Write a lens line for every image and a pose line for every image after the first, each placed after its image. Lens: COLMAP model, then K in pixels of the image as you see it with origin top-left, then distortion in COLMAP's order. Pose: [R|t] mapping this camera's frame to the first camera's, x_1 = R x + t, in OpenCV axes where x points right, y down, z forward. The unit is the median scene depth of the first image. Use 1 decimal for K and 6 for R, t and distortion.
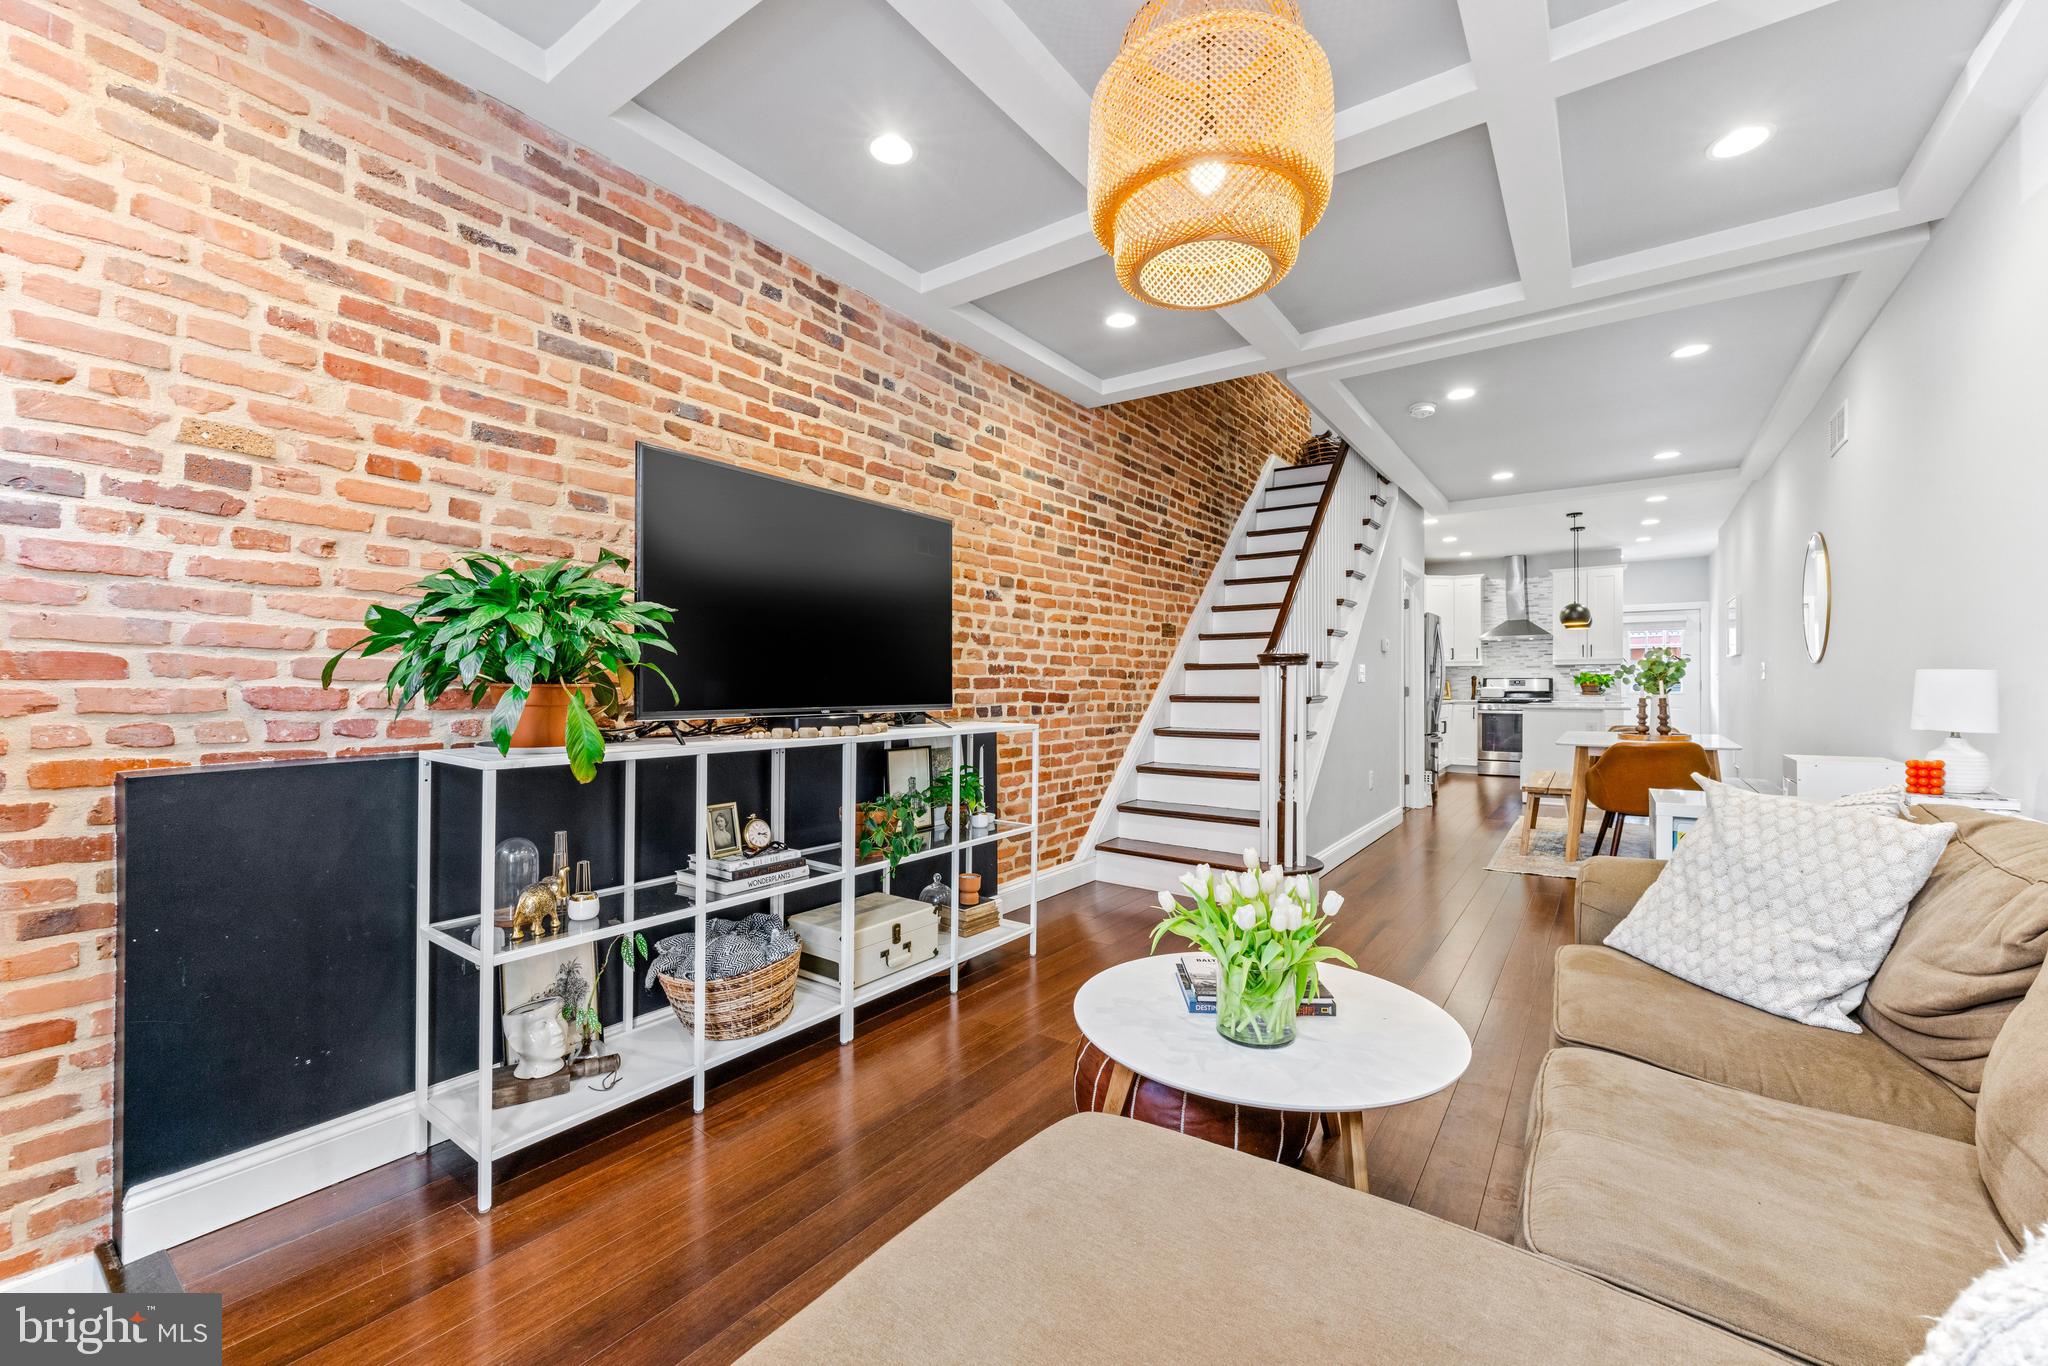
lens RADIAL K [[819.5, 0, 1028.5], [0, 819.5, 687.8], [0, 0, 1]] dist [-0.001572, 0.000258]
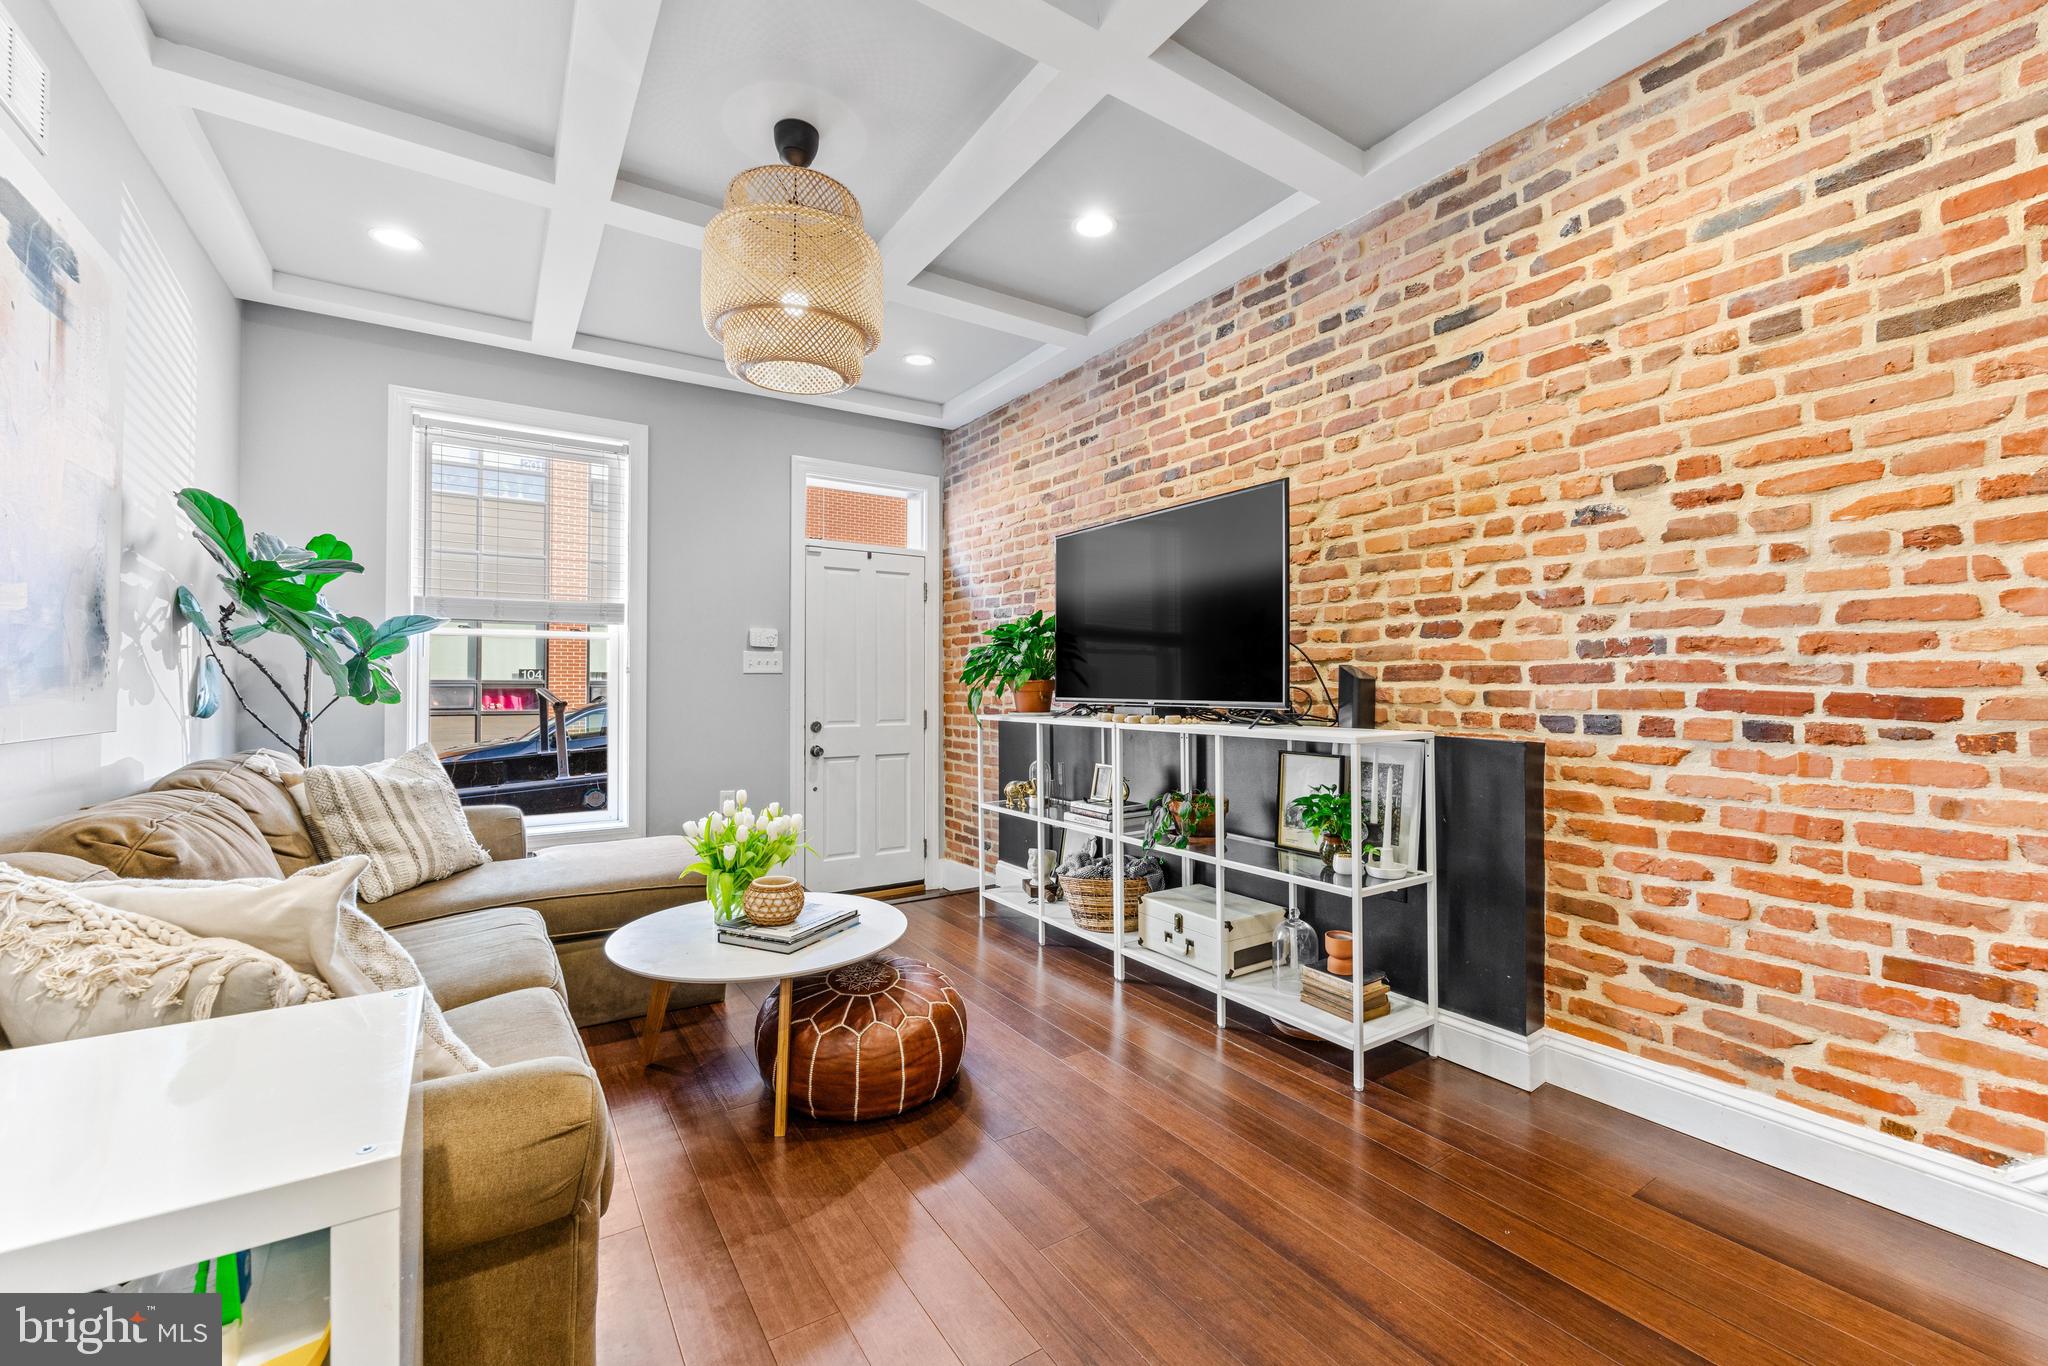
lens RADIAL K [[820.3, 0, 1003.3], [0, 820.3, 671.2], [0, 0, 1]] dist [-0.006822, -0.000654]
pose [[-0.377257, -0.011076, -0.926042, 0.481883], [0.003542, 0.999904, -0.013402, -0.001006], [0.926102, -0.008336, -0.377181, 0.656283]]
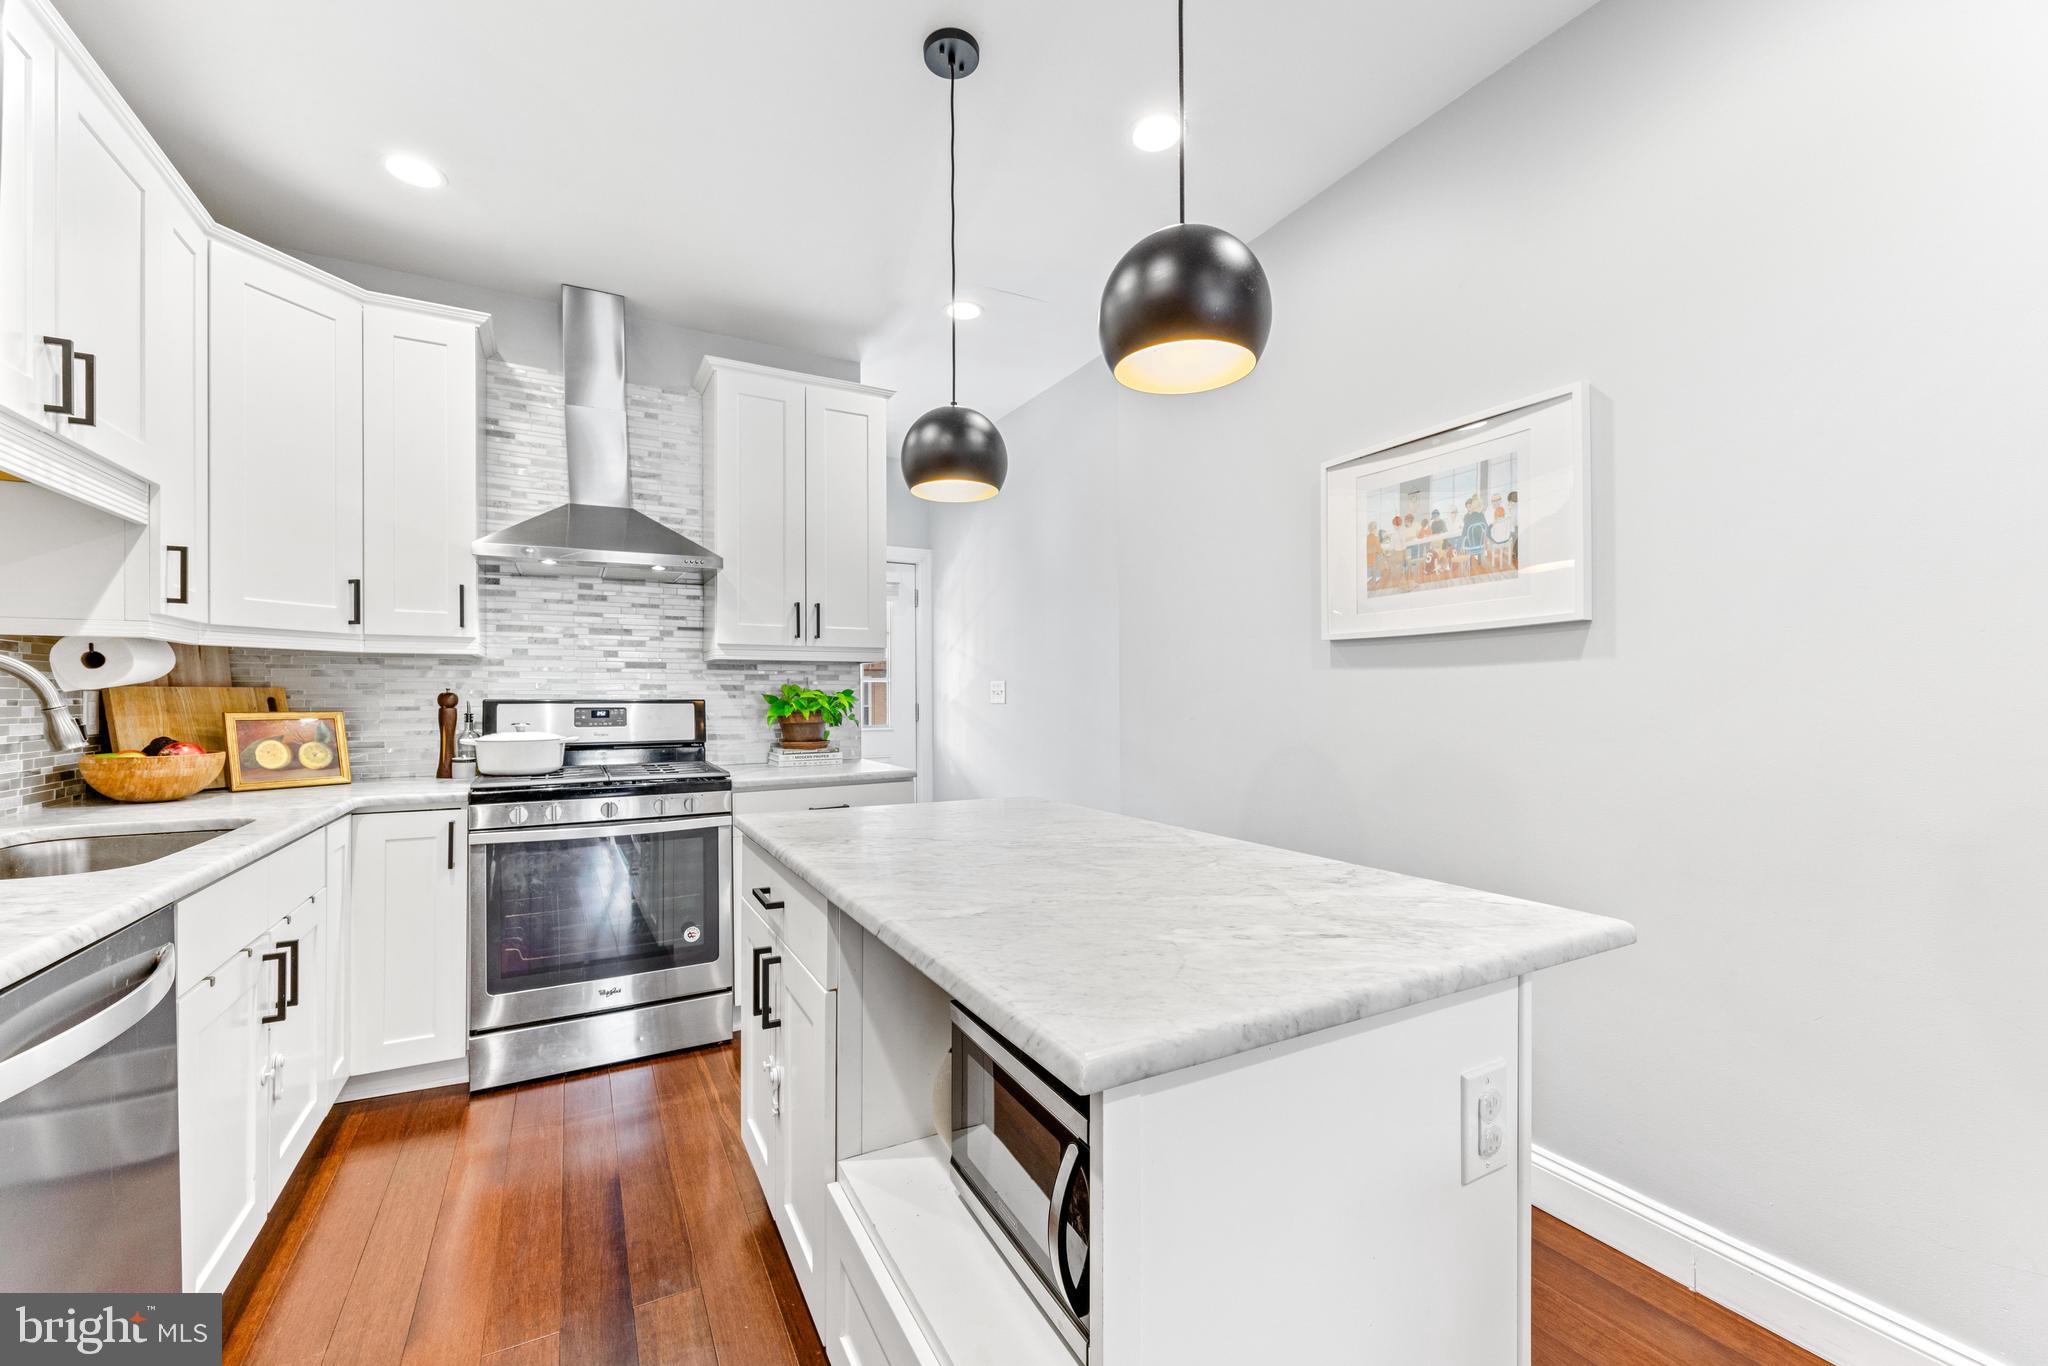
lens RADIAL K [[828.3, 0, 1015.7], [0, 828.3, 696.0], [0, 0, 1]] dist [-0.001790, -0.000169]
pose [[0.440935, 0.000989, 0.897538, 0.787860], [0.002929, 0.999992, -0.002541, -0.025118], [-0.897534, 0.003750, 0.440929, 1.471616]]
